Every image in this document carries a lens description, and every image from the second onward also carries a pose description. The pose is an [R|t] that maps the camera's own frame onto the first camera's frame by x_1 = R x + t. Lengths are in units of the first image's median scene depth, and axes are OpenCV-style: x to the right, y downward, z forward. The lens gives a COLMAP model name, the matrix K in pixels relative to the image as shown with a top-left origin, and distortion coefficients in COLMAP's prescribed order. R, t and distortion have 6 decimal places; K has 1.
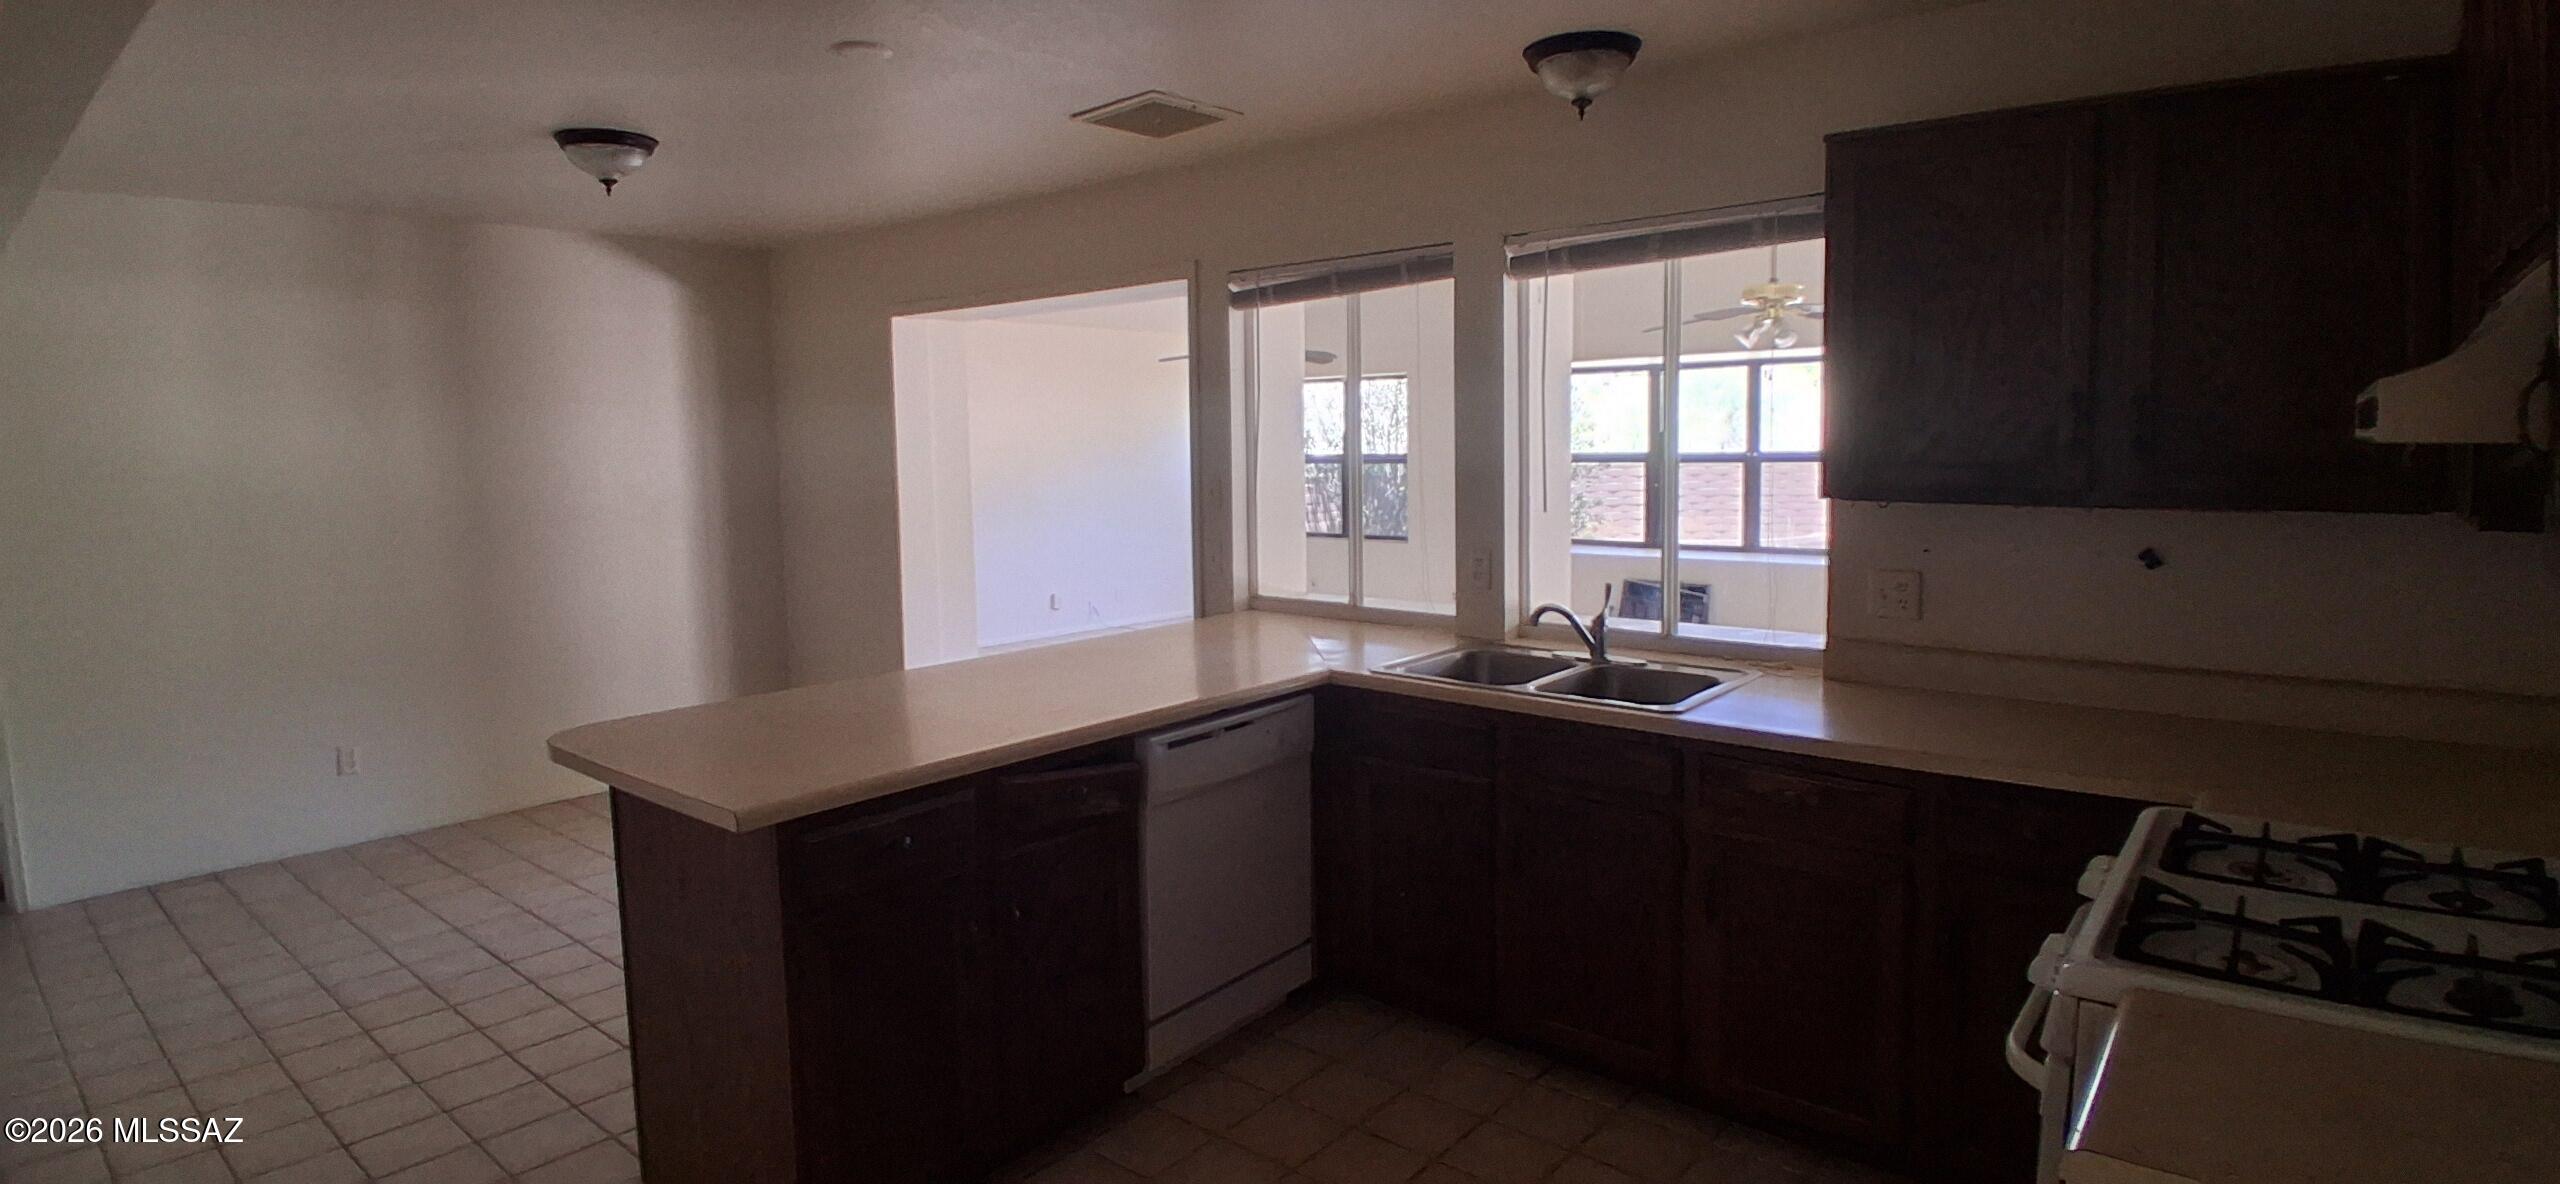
lens RADIAL K [[1281.7, 0, 1291.1], [0, 1281.7, 566.2], [0, 0, 1]] dist [0.000337, -0.050954]
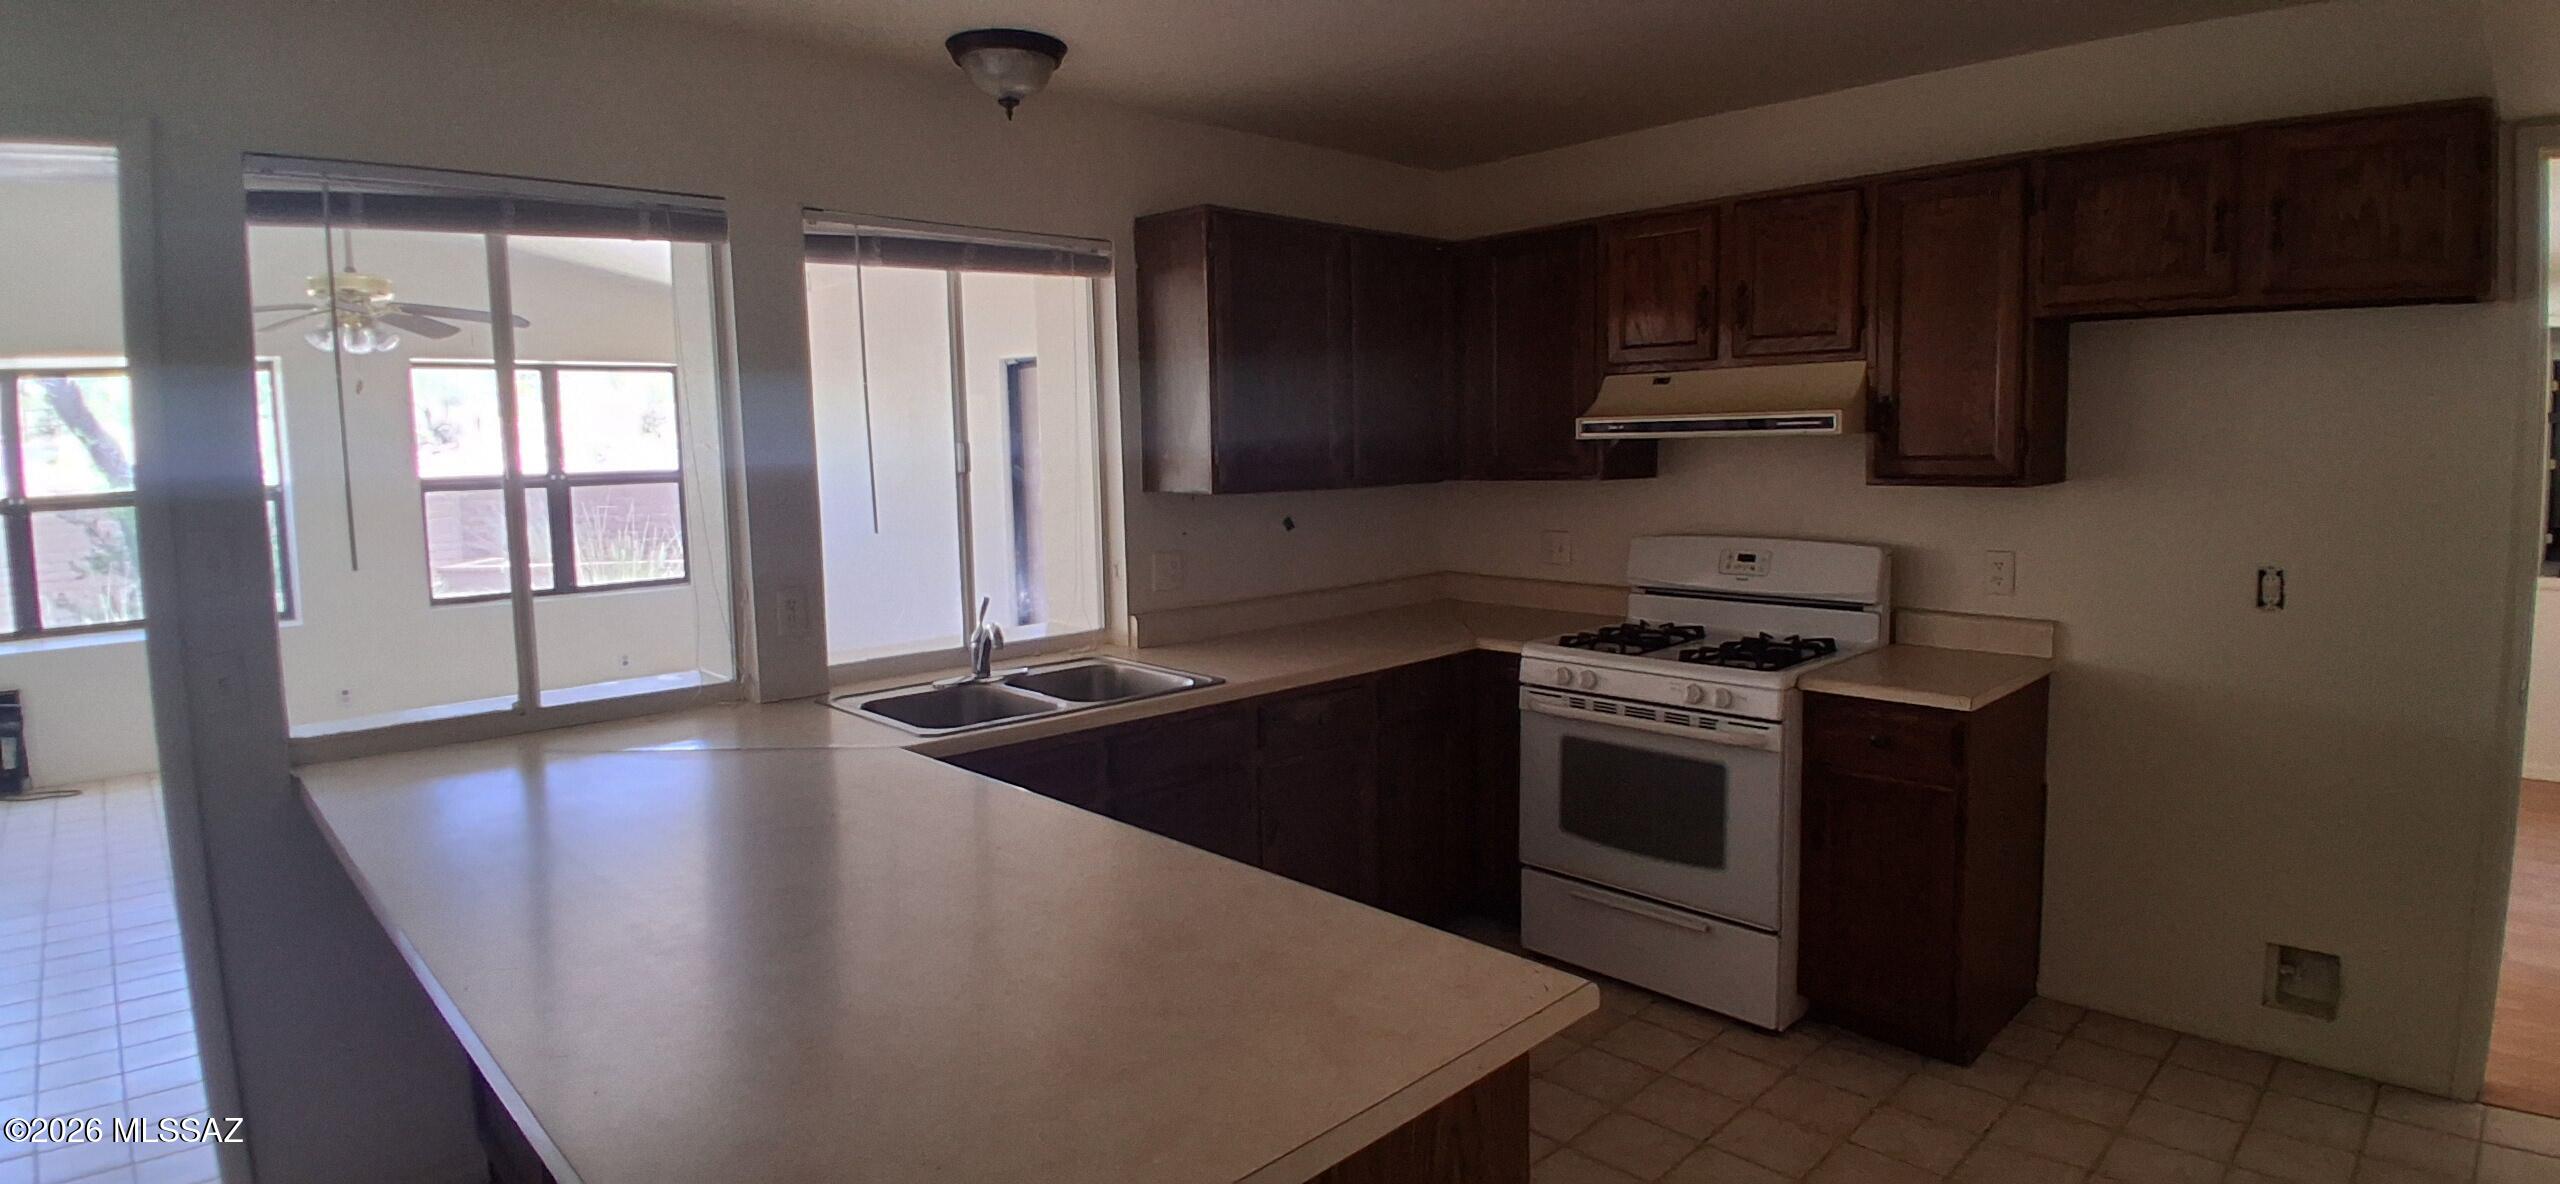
lens RADIAL K [[1281.7, 0, 1291.1], [0, 1281.7, 566.2], [0, 0, 1]] dist [0.000337, -0.050954]
pose [[0.088720, -0.085516, 0.992379, -0.552877], [0.115721, 0.990446, 0.075004, -0.045235], [-0.989312, 0.108185, 0.097768, 0.540060]]
